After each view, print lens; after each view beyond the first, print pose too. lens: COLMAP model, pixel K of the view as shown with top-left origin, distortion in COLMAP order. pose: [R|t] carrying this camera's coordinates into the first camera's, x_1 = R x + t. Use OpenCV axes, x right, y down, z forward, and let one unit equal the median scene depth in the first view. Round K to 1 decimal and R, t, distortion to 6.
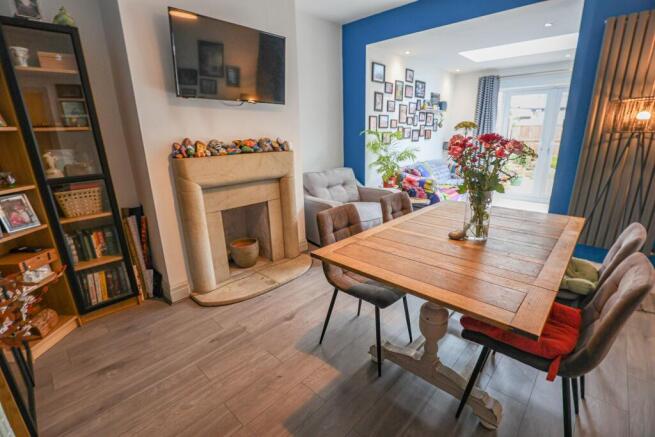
lens RADIAL K [[300.6, 0, 327.5], [0, 300.6, 218.5], [0, 0, 1]] dist [-0.035996, -0.000117]
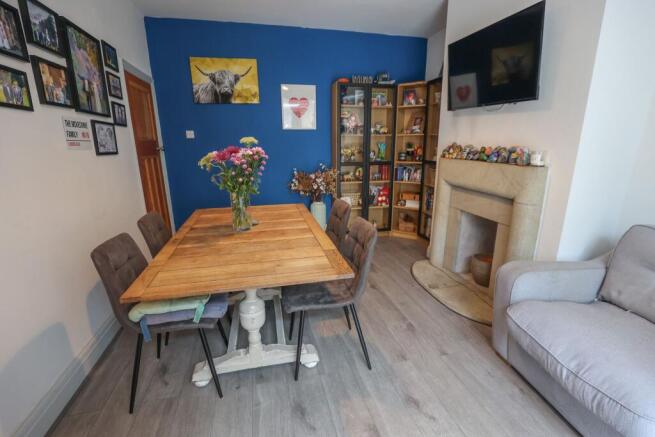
lens RADIAL K [[300.6, 0, 327.5], [0, 300.6, 218.5], [0, 0, 1]] dist [-0.035996, -0.000117]
pose [[-0.547294, 0.231684, -0.804234, 0.760754], [-0.213163, 0.890645, 0.401638, -0.318439], [0.809340, 0.391247, -0.438059, 1.056070]]
